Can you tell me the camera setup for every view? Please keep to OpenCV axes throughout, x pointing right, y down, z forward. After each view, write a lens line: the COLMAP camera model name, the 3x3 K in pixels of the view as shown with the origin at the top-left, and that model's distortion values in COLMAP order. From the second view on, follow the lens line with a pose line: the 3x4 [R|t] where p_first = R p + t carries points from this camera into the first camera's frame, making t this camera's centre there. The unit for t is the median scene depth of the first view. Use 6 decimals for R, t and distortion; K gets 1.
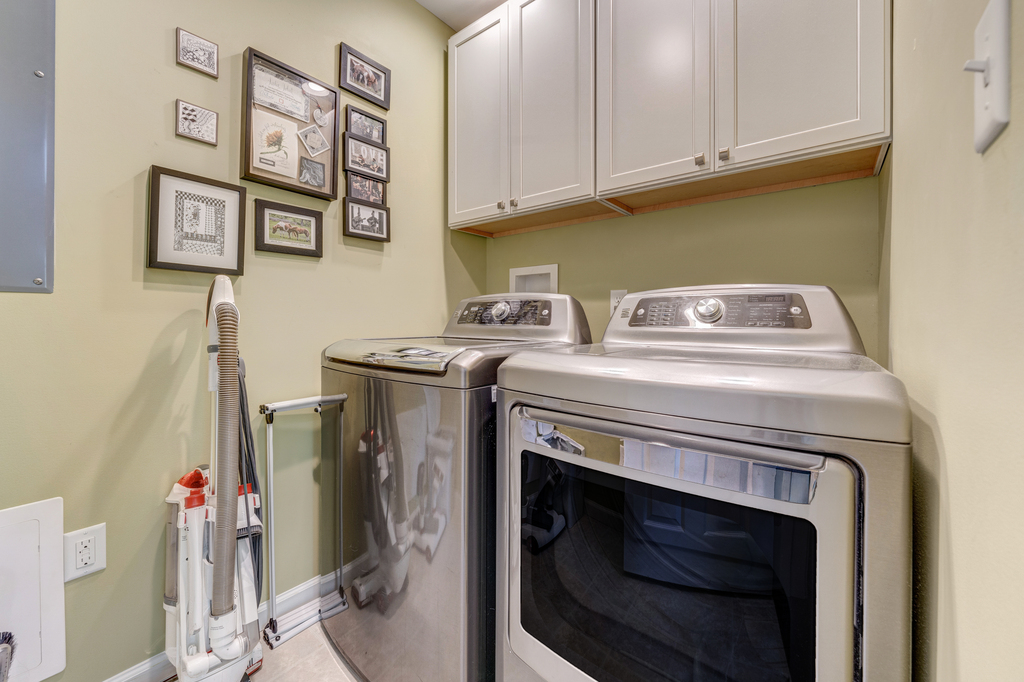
lens RADIAL K [[397.4, 0, 483.5], [0, 397.4, 317.2], [0, 0, 1]] dist [-0.003895, -0.001104]
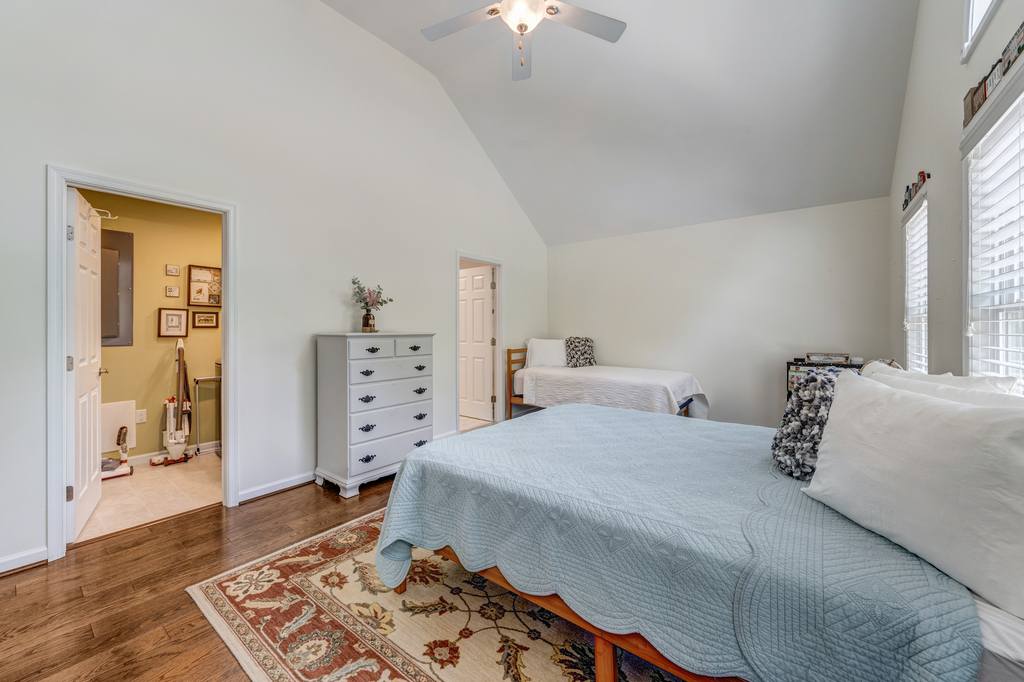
lens RADIAL K [[397.4, 0, 486.9], [0, 397.4, 331.6], [0, 0, 1]] dist [-0.003895, -0.001104]
pose [[0.999825, 0.002731, 0.018503, 1.748916], [-0.002875, 0.999966, 0.007763, -0.183908], [-0.018481, -0.007815, 0.999799, -2.239491]]
